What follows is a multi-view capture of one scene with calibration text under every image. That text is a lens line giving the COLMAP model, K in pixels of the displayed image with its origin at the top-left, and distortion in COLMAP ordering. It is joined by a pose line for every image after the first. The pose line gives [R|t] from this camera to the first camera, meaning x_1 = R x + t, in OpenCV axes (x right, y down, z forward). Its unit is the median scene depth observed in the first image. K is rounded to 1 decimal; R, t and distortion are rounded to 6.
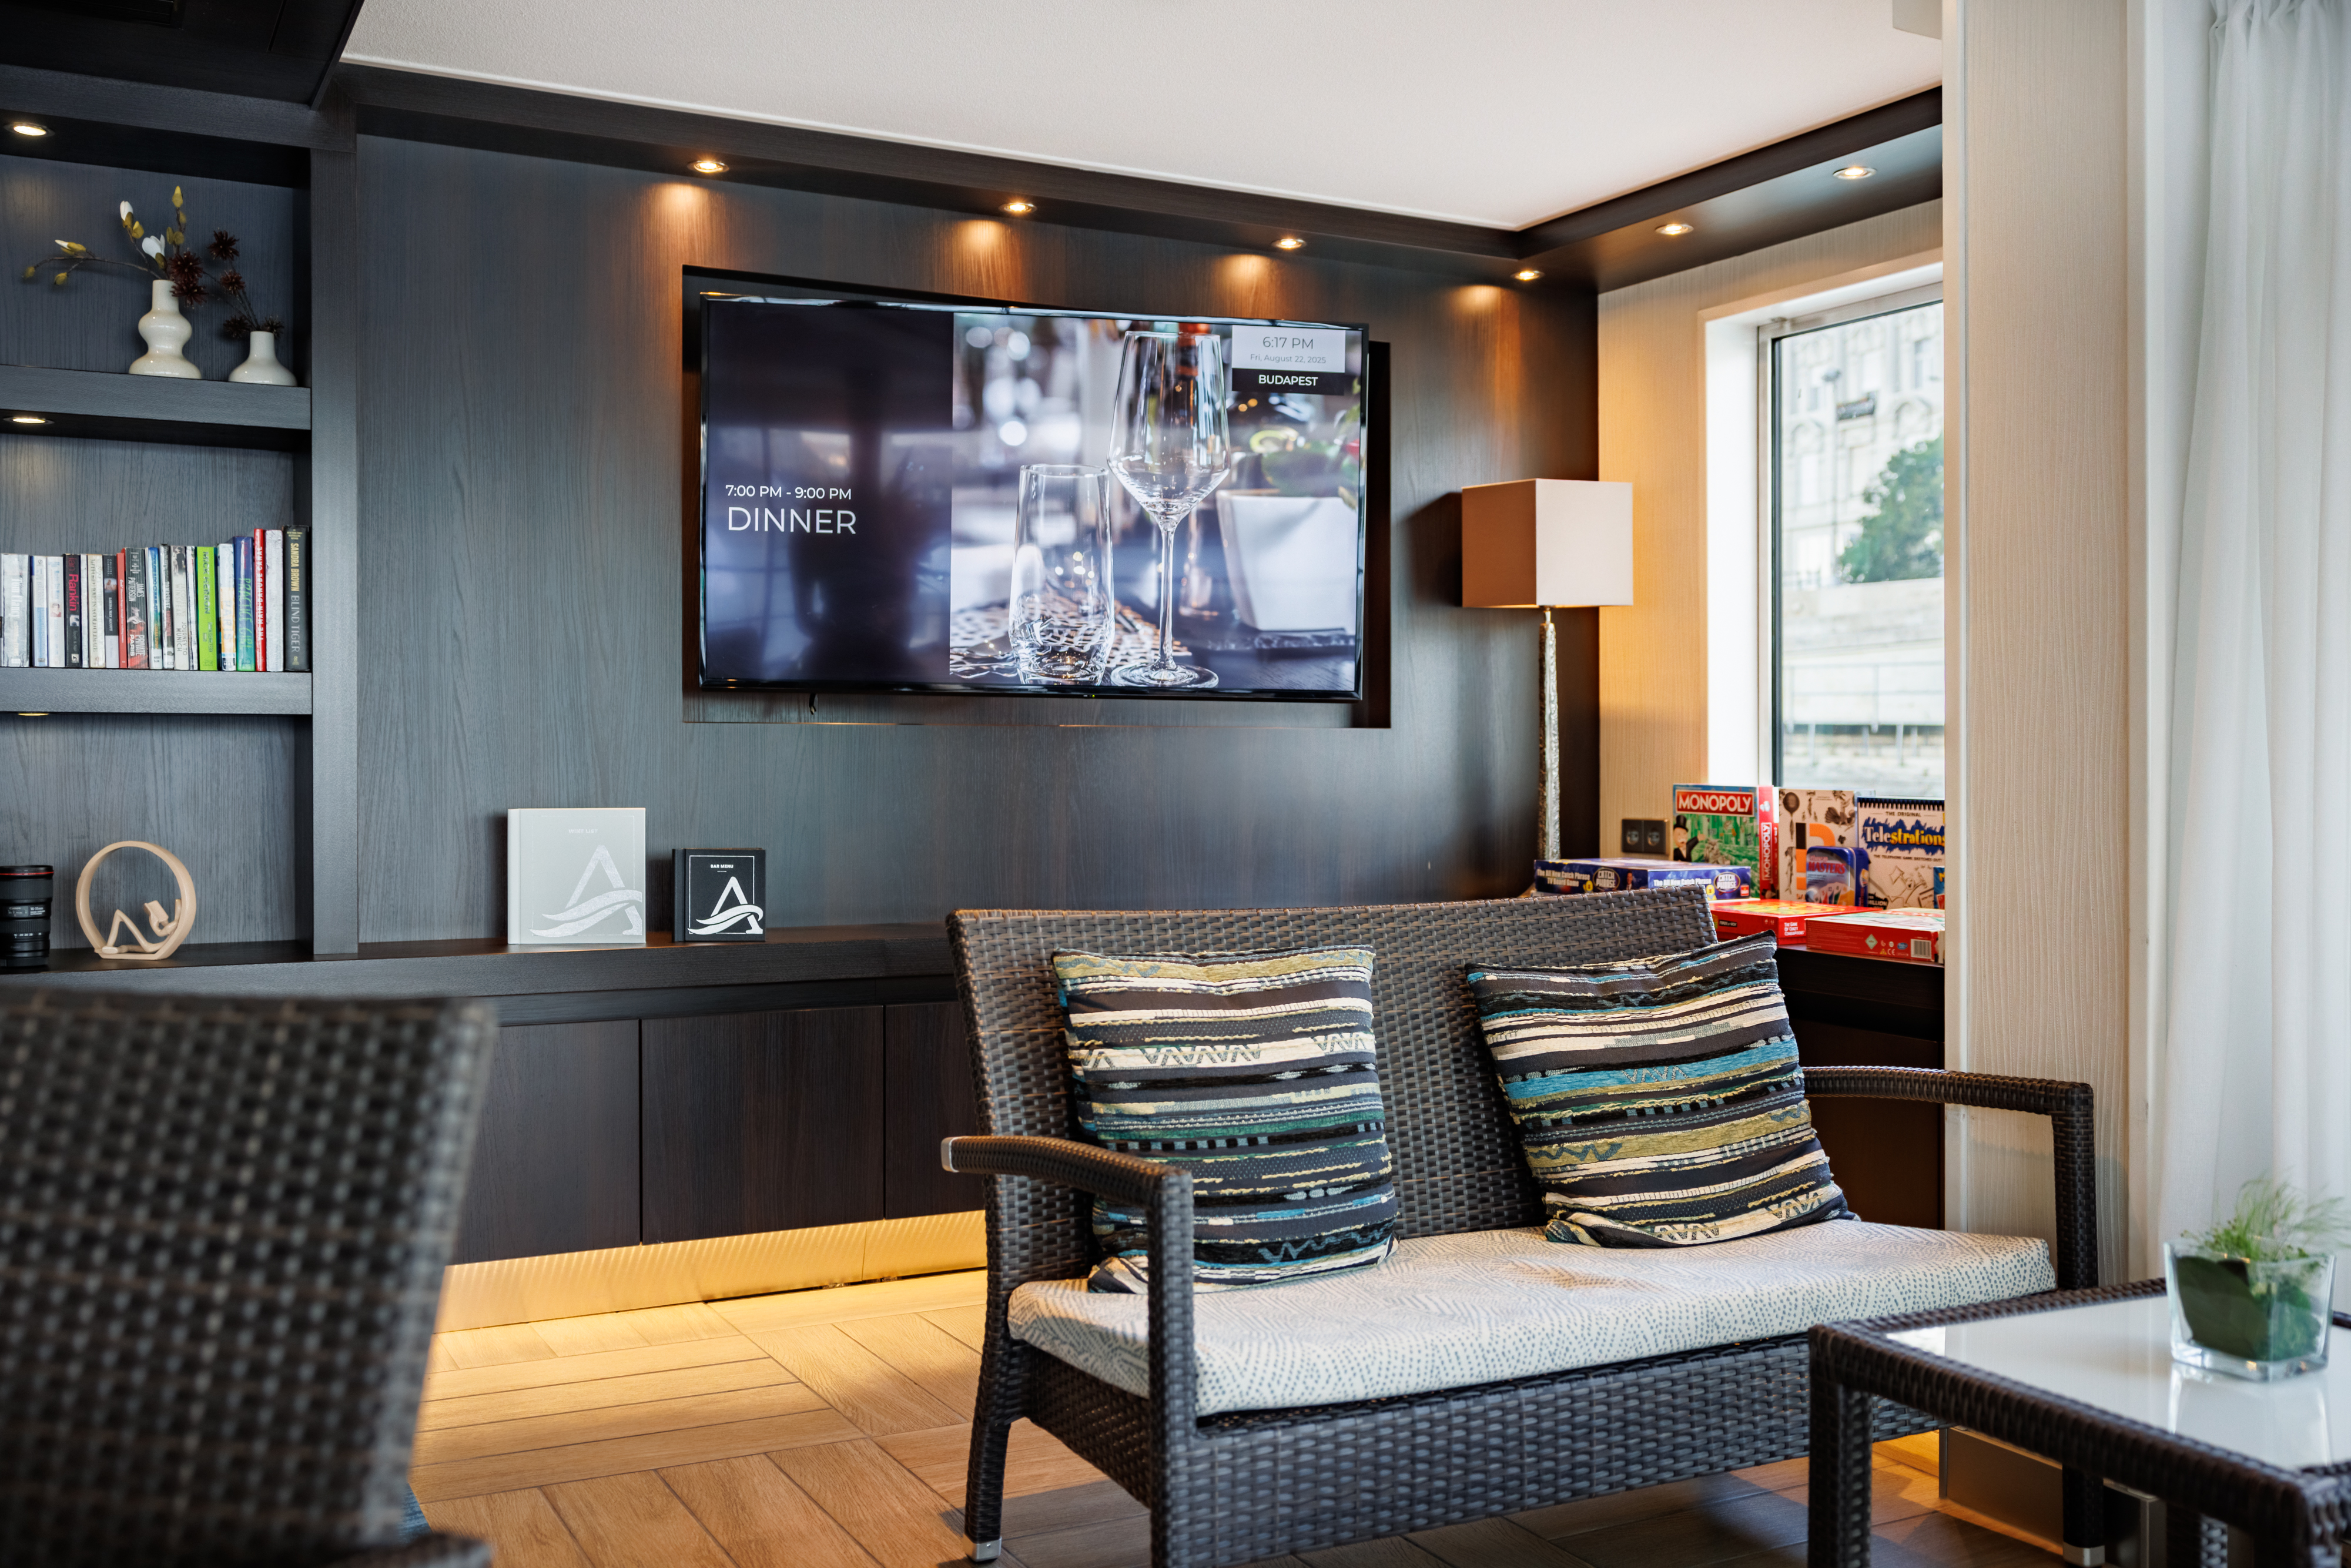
lens RADIAL K [[2160.3, 0, 1169.9], [0, 2160.3, 779.3], [0, 0, 1]] dist [-0.006791, 0.000000]
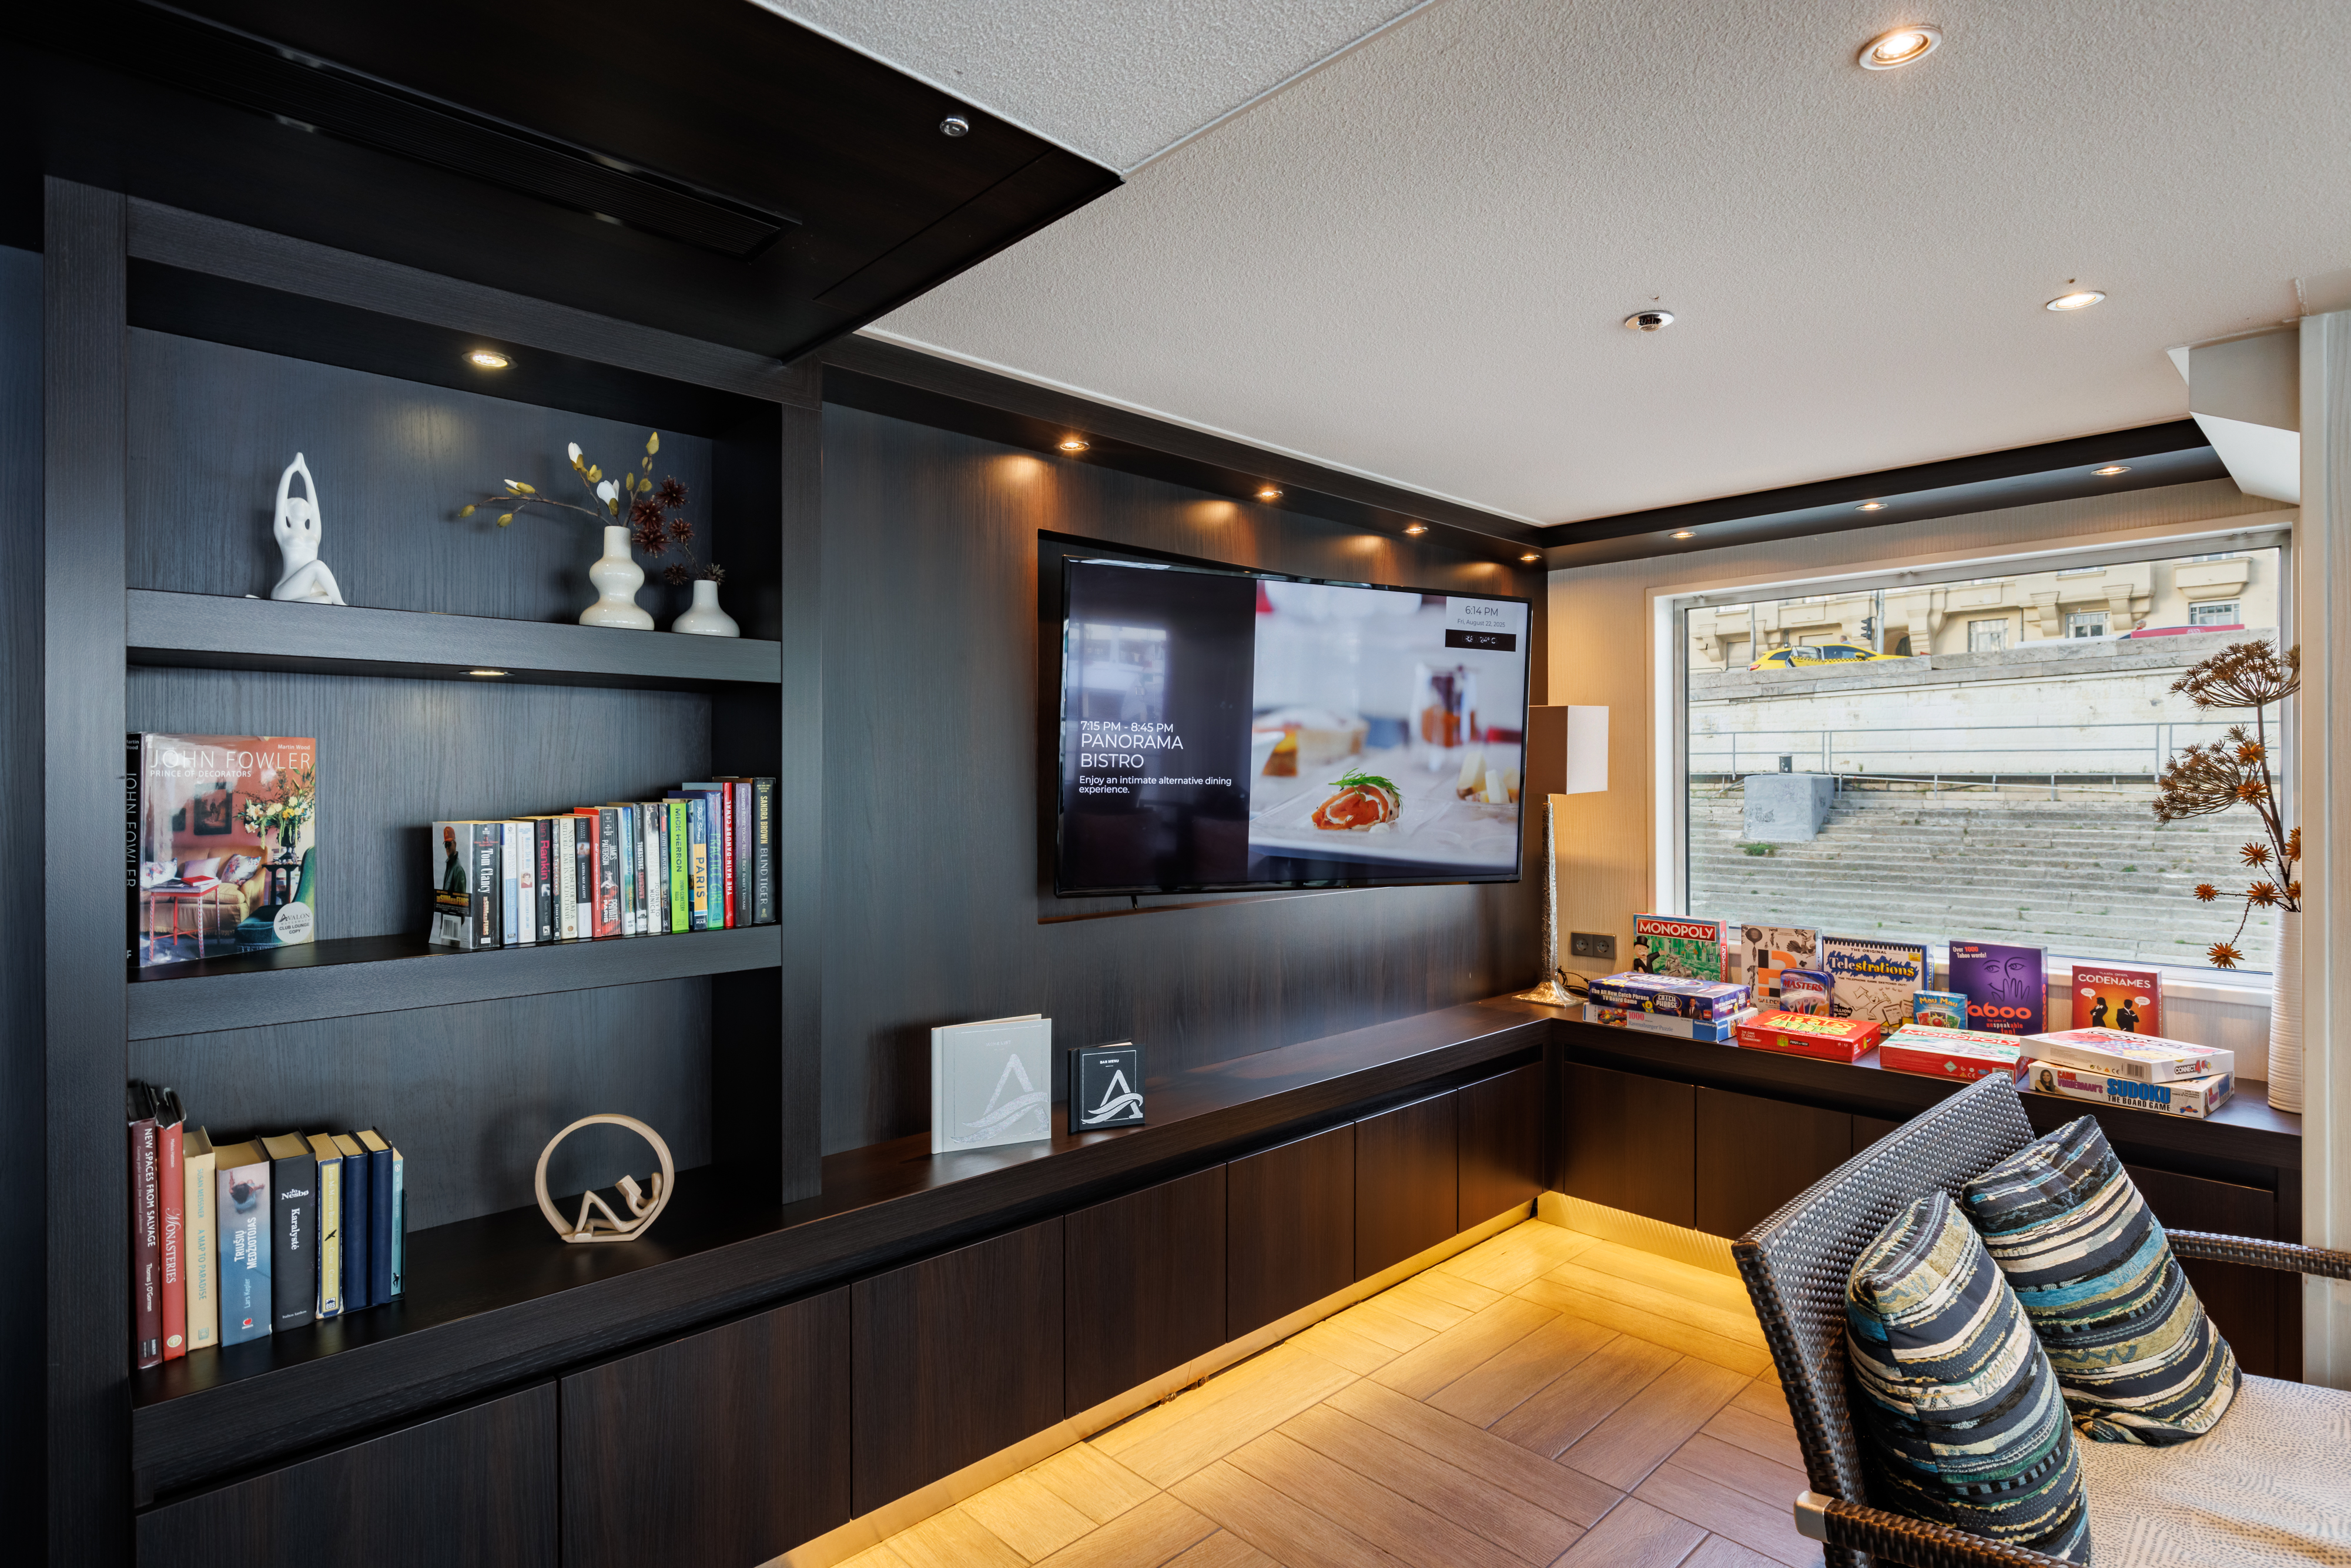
lens RADIAL K [[1204.9, 0, 1190.3], [0, 1204.9, 776.7], [0, 0, 1]] dist [-0.004079, -0.000699]
pose [[0.961667, -0.005129, 0.274174, -0.368807], [0.010080, 0.999811, -0.016651, -0.107033], [-0.274036, 0.018777, 0.961536, 0.408820]]
